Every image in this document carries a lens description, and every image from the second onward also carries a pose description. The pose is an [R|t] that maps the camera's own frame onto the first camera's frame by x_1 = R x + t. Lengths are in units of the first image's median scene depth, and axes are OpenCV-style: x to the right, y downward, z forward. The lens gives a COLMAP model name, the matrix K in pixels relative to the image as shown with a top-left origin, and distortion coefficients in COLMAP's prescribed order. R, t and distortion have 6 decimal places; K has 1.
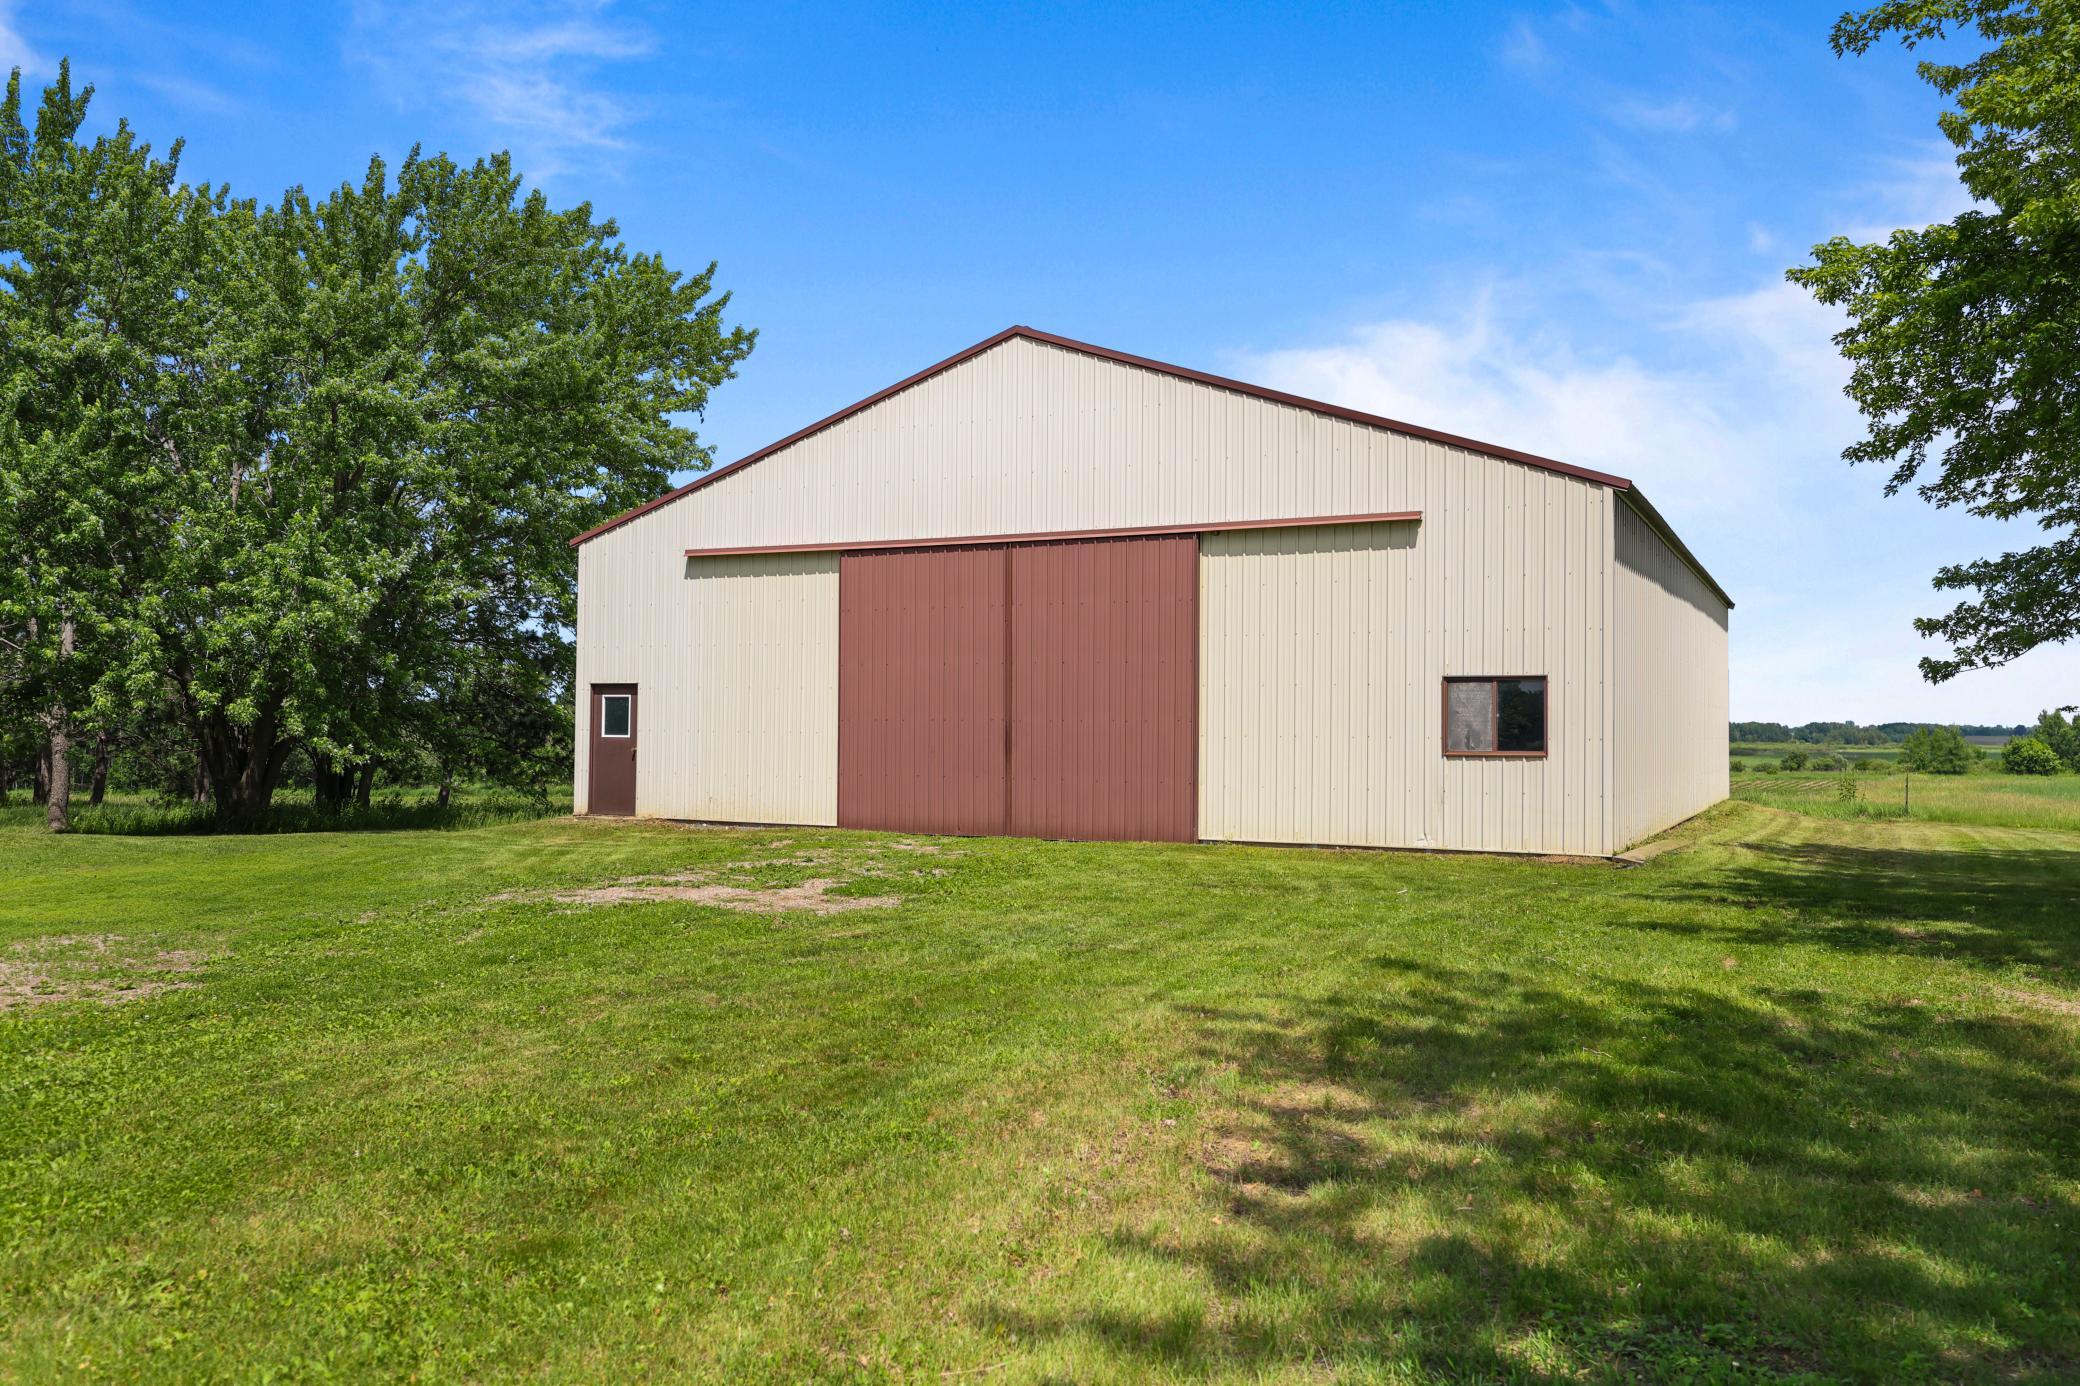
lens RADIAL K [[1676.6, 0, 1001.9], [0, 1676.6, 689.9], [0, 0, 1]] dist [-0.003239, -0.012160]
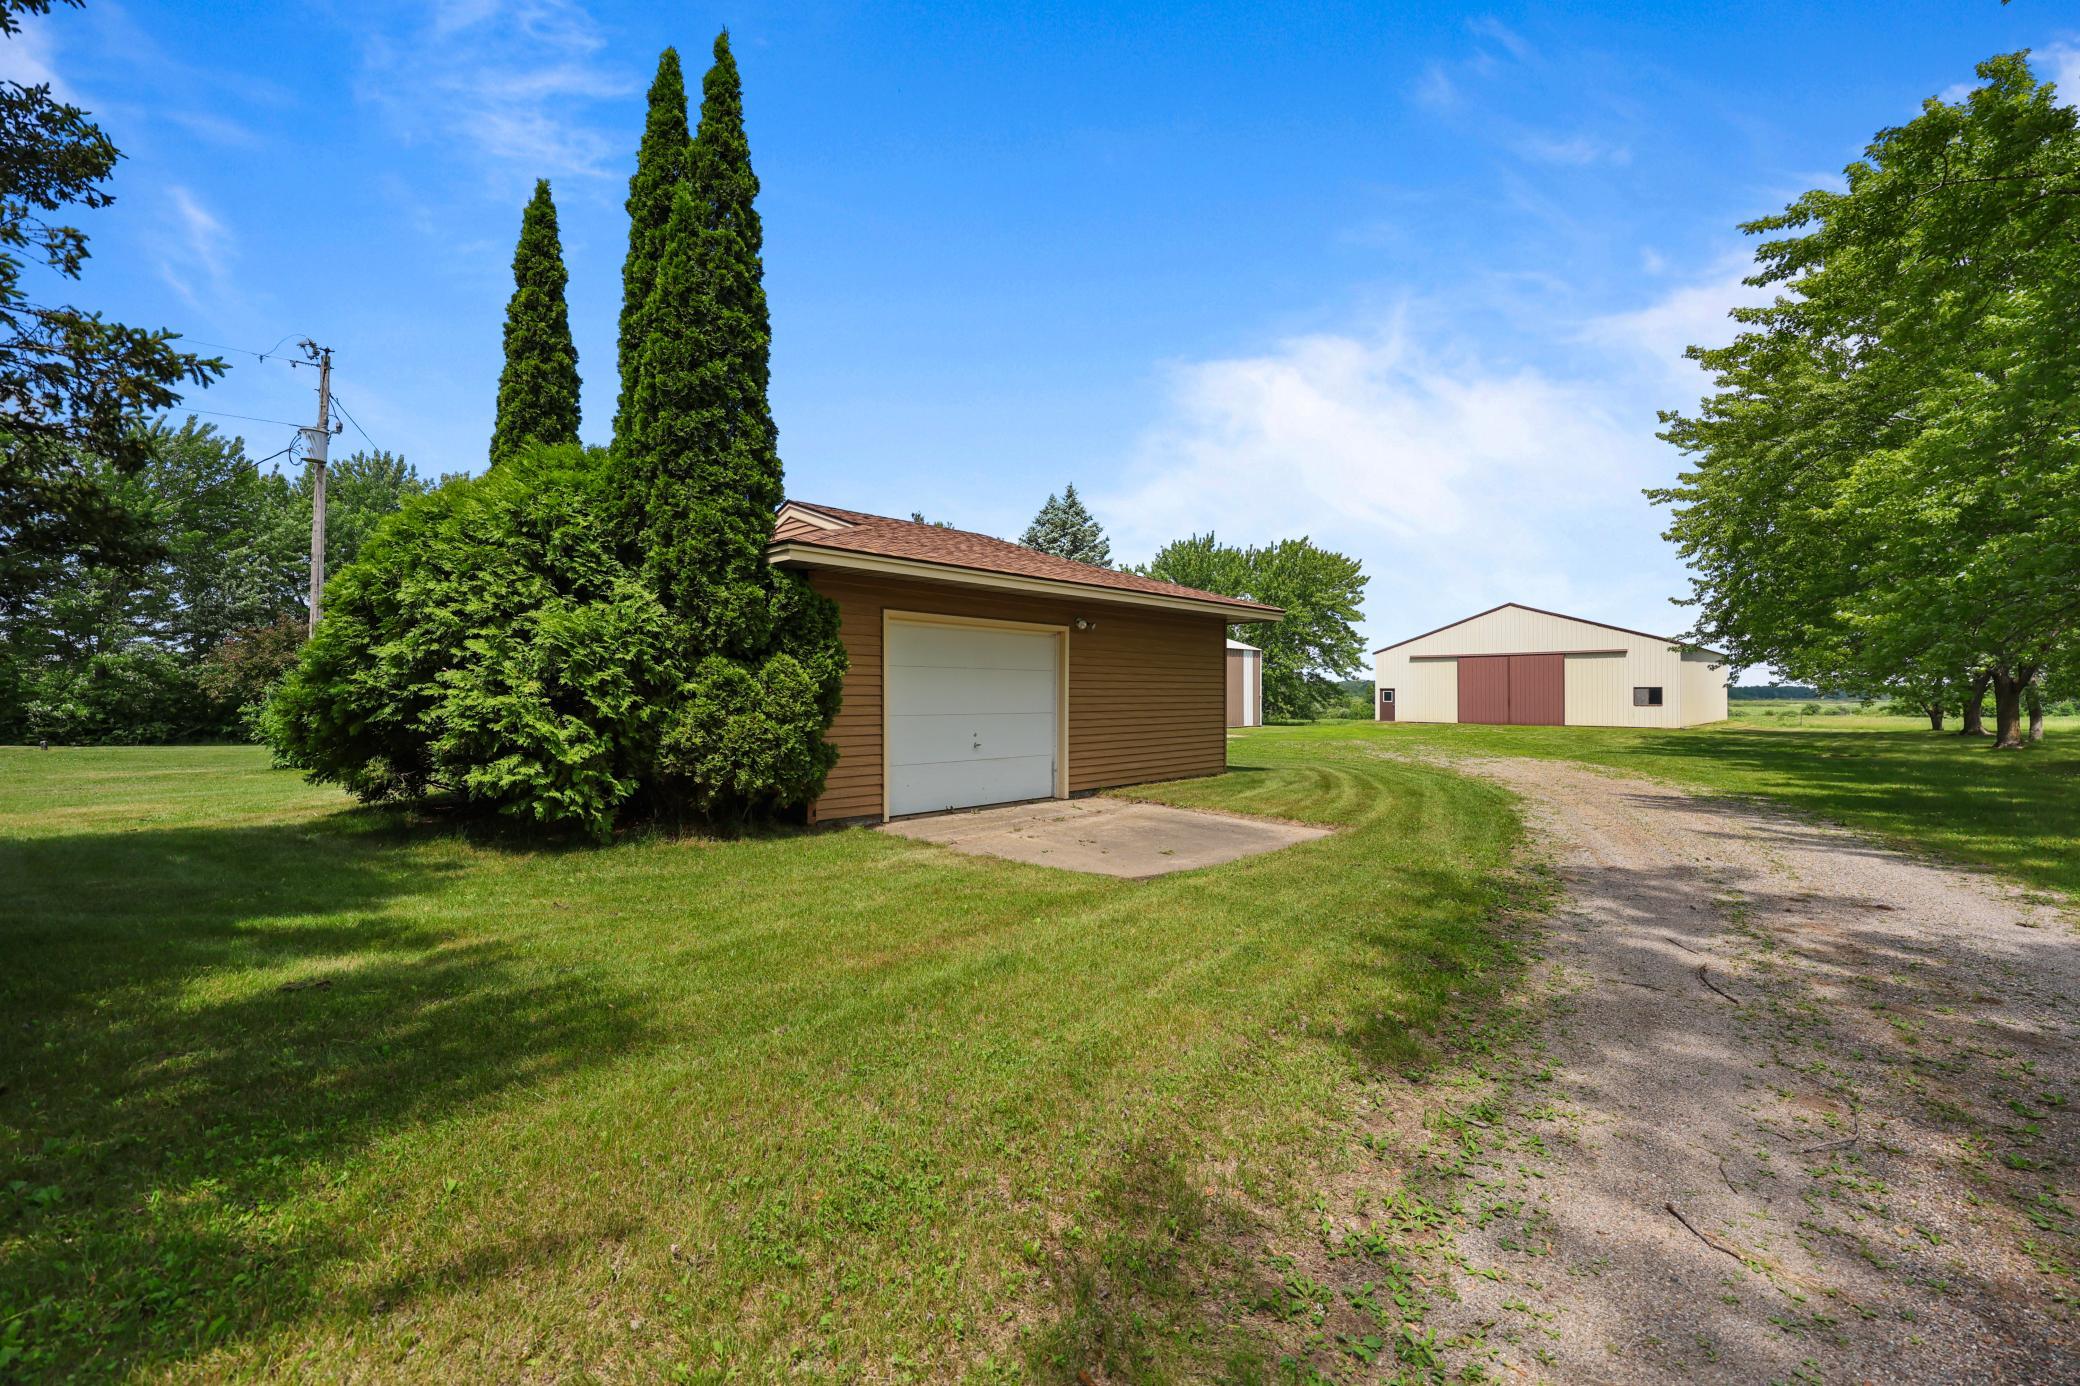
lens RADIAL K [[839.4, 0, 1028.7], [0, 839.4, 685.8], [0, 0, 1]] dist [0.002380, 0.000908]
pose [[0.949621, -0.009131, -0.313266, -0.467170], [0.012116, 0.999898, 0.007583, -0.040471], [0.313165, -0.010997, 0.949635, -1.344451]]
